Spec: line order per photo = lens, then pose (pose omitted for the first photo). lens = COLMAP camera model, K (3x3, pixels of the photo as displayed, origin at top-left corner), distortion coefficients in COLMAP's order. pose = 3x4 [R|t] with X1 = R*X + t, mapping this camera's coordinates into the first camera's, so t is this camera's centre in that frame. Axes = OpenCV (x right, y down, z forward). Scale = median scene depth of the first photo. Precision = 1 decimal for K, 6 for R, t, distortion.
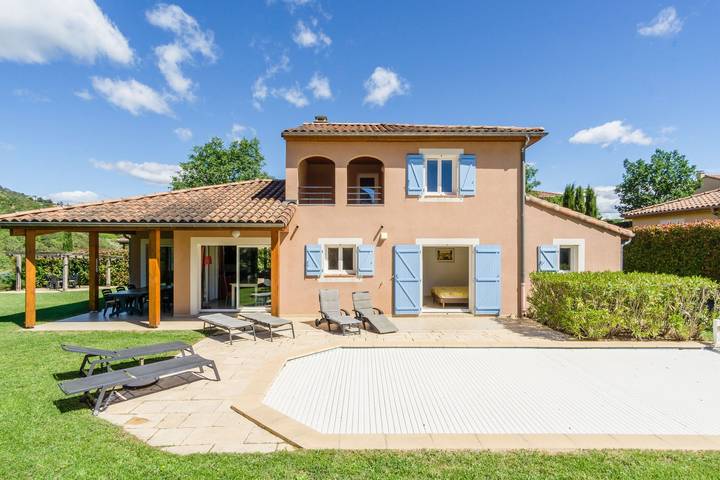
lens RADIAL K [[383.5, 0, 361.4], [0, 383.5, 247.6], [0, 0, 1]] dist [0.006505, 0.001467]
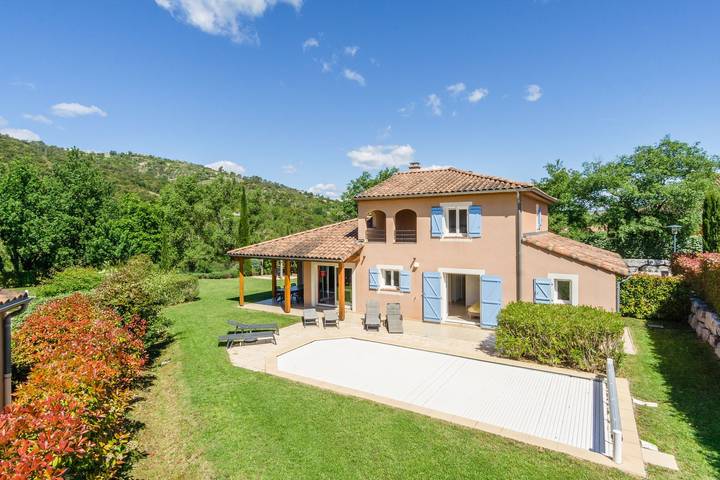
lens RADIAL K [[383.5, 0, 362.3], [0, 383.5, 232.7], [0, 0, 1]] dist [0.006505, 0.001467]
pose [[0.850375, -0.000238, -0.526177, 0.637660], [0.007734, 0.999898, 0.012047, -0.168794], [0.526120, -0.014314, 0.850290, -0.320962]]
